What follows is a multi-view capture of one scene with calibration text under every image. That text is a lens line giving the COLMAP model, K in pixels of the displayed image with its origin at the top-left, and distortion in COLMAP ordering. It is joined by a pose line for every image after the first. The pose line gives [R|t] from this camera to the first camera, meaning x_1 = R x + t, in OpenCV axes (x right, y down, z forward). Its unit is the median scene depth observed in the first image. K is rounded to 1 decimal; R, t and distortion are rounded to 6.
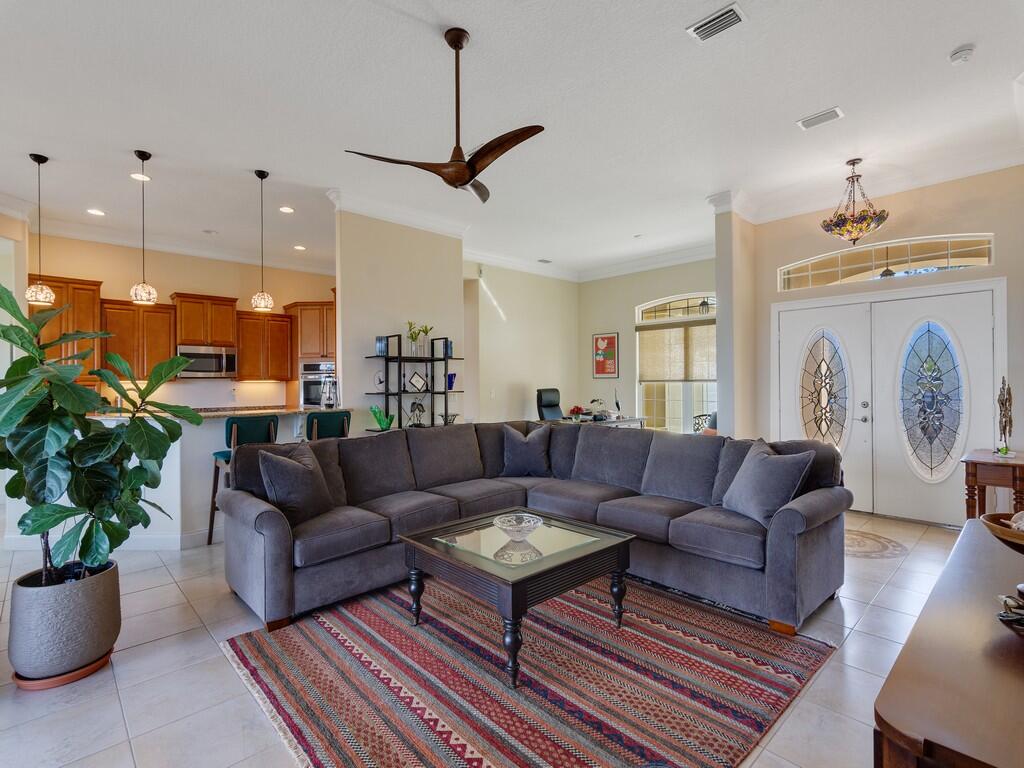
lens RADIAL K [[497.5, 0, 513.5], [0, 497.5, 383.1], [0, 0, 1]] dist [-0.001090, 0.002110]
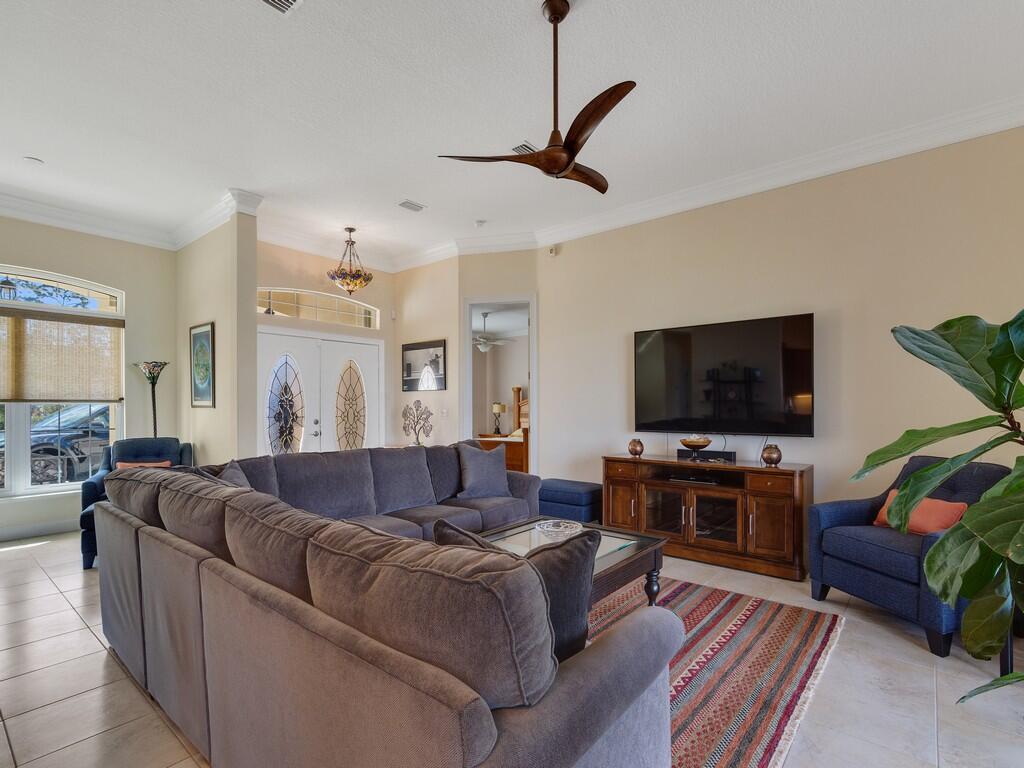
lens RADIAL K [[497.5, 0, 506.5], [0, 497.5, 408.0], [0, 0, 1]] dist [-0.001090, 0.002110]
pose [[-0.117261, 0.006254, 0.993081, -0.504141], [0.005052, 0.999971, -0.005701, 0.017203], [-0.993088, 0.004349, -0.117289, 0.606295]]
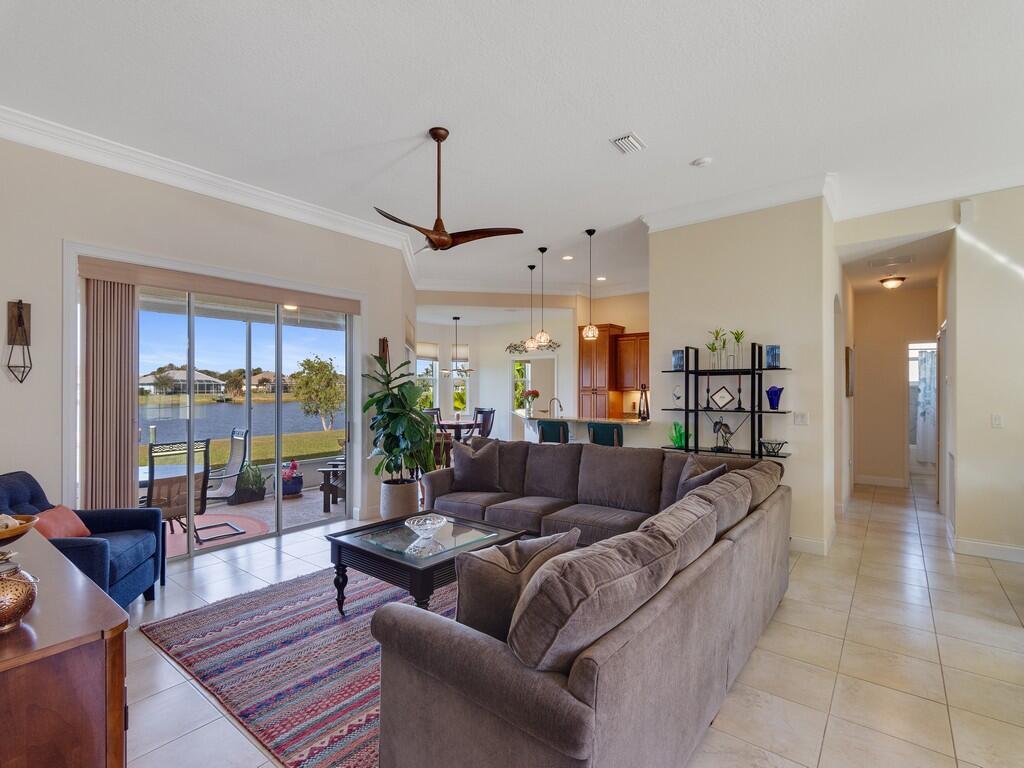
lens RADIAL K [[497.5, 0, 502.7], [0, 497.5, 385.9], [0, 0, 1]] dist [-0.001090, 0.002110]
pose [[0.134090, 0.004729, -0.990958, 0.598028], [-0.002609, 0.999987, 0.004419, -0.026091], [0.990966, 0.001993, 0.134101, 0.502925]]
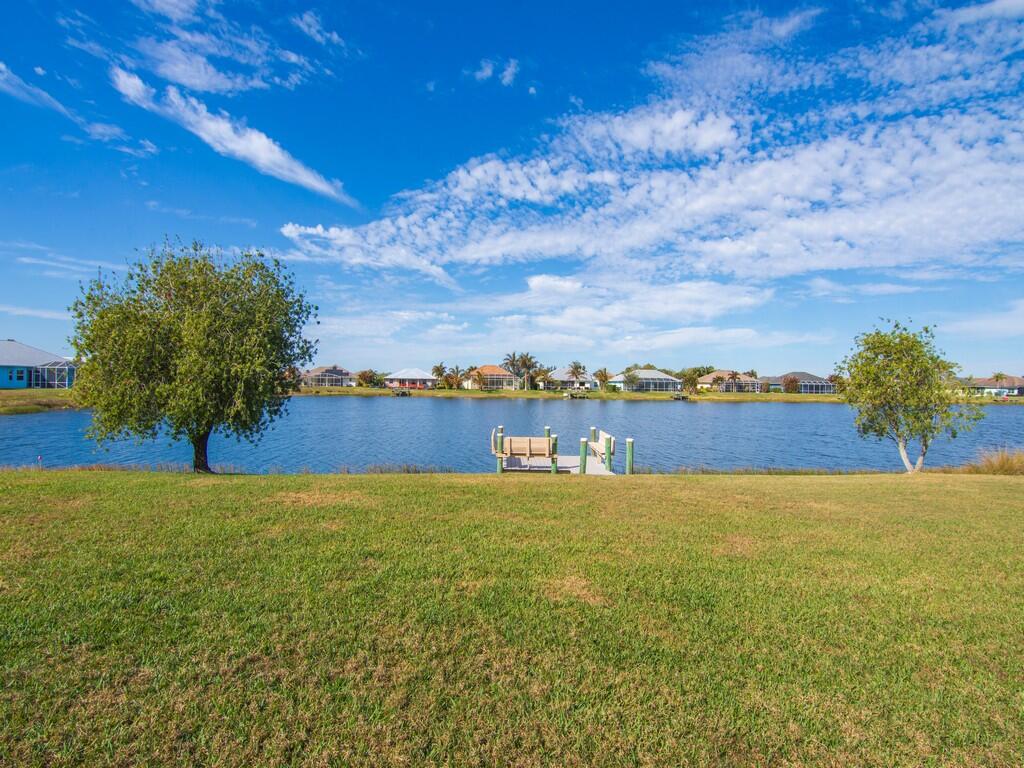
lens RADIAL K [[497.5, 0, 510.0], [0, 497.5, 388.5], [0, 0, 1]] dist [-0.001090, 0.002110]
pose [[-0.643555, 0.006297, -0.765374, -0.978143], [-0.010557, 0.999798, 0.017103, 0.002440], [0.765327, 0.019087, -0.643359, -0.373212]]
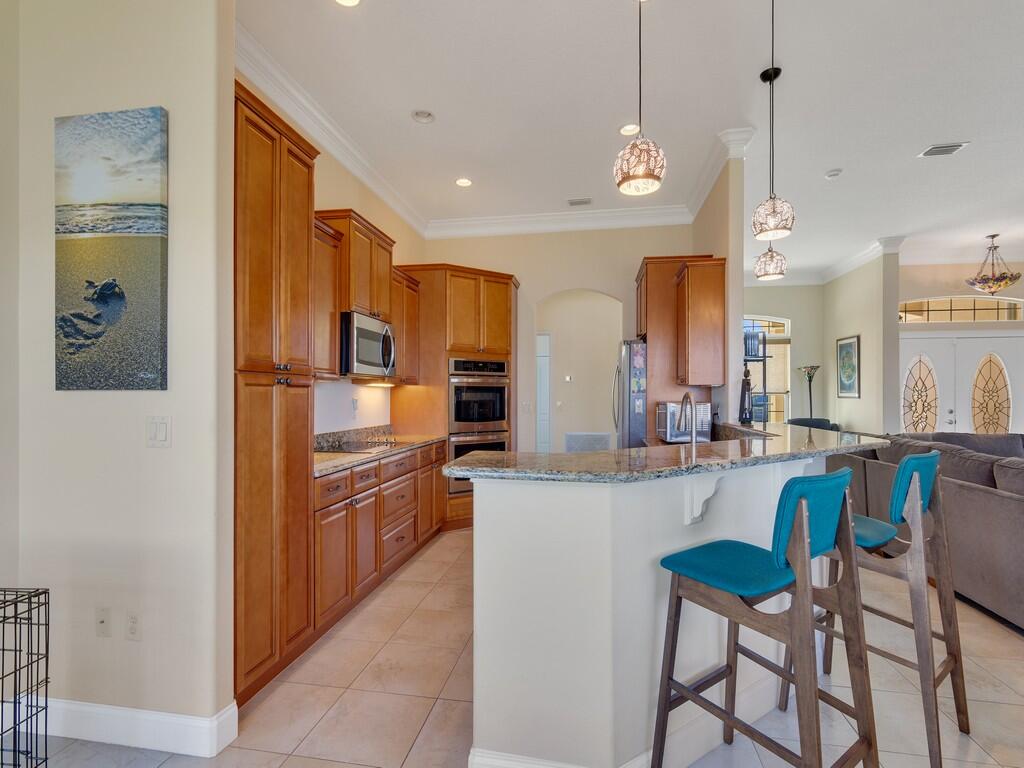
lens RADIAL K [[497.5, 0, 515.1], [0, 497.5, 392.3], [0, 0, 1]] dist [-0.001090, 0.002110]
pose [[0.799730, 0.013348, 0.600211, -0.974001], [-0.009072, 0.999907, -0.010148, 0.013636], [-0.600291, 0.002670, 0.799777, 0.555032]]
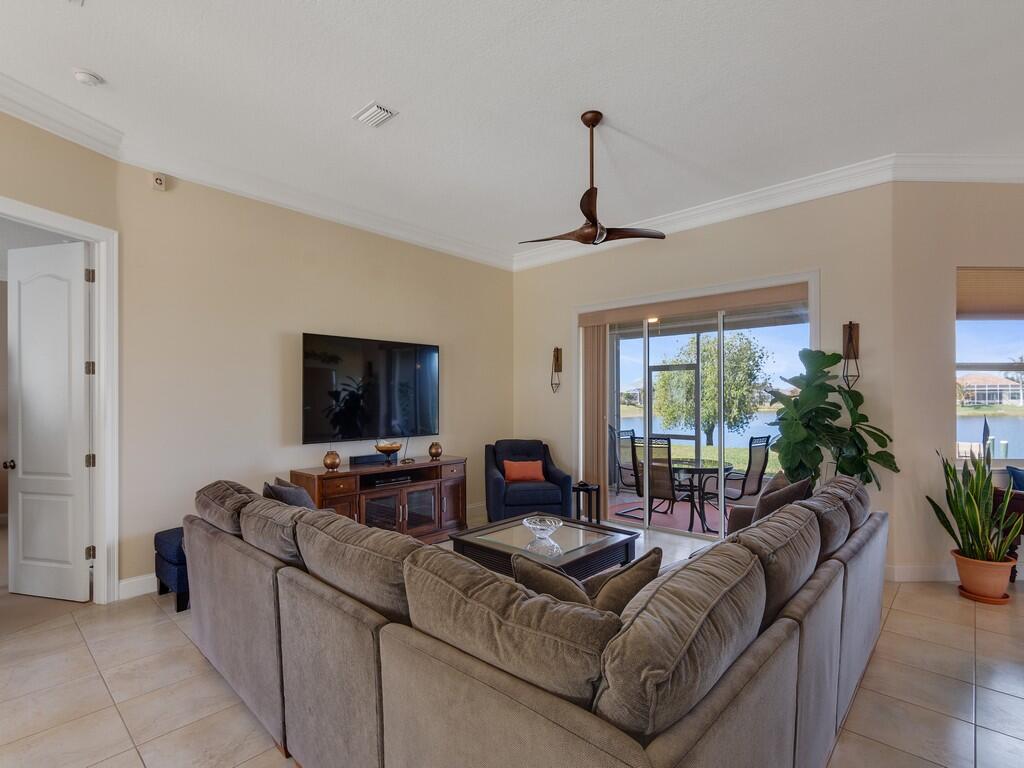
lens RADIAL K [[497.5, 0, 510.0], [0, 497.5, 401.9], [0, 0, 1]] dist [-0.001090, 0.002110]
pose [[-0.997847, 0.012761, -0.064325, 0.085454], [0.012247, 0.999890, 0.008383, -0.015694], [0.064425, 0.007577, -0.997894, 1.097773]]
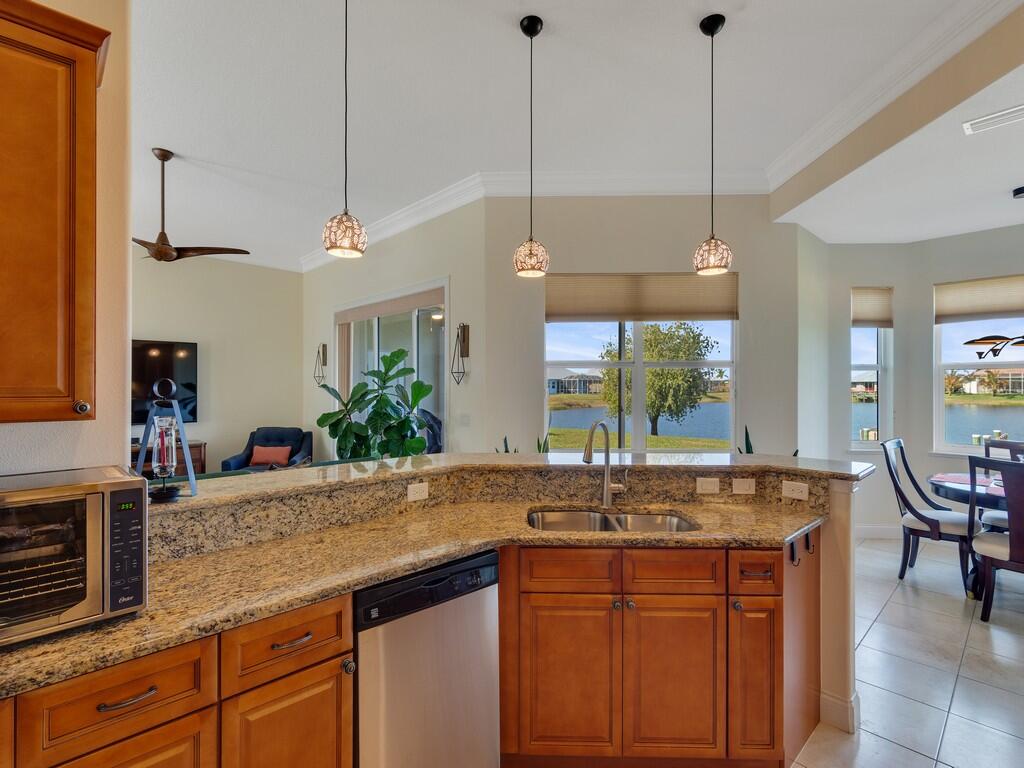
lens RADIAL K [[497.5, 0, 507.4], [0, 497.5, 383.5], [0, 0, 1]] dist [-0.001090, 0.002110]
pose [[-0.999923, 0.008421, -0.009143, -0.545256], [0.008441, 0.999962, -0.002237, -0.022492], [0.009124, -0.002314, -0.999956, 1.211196]]
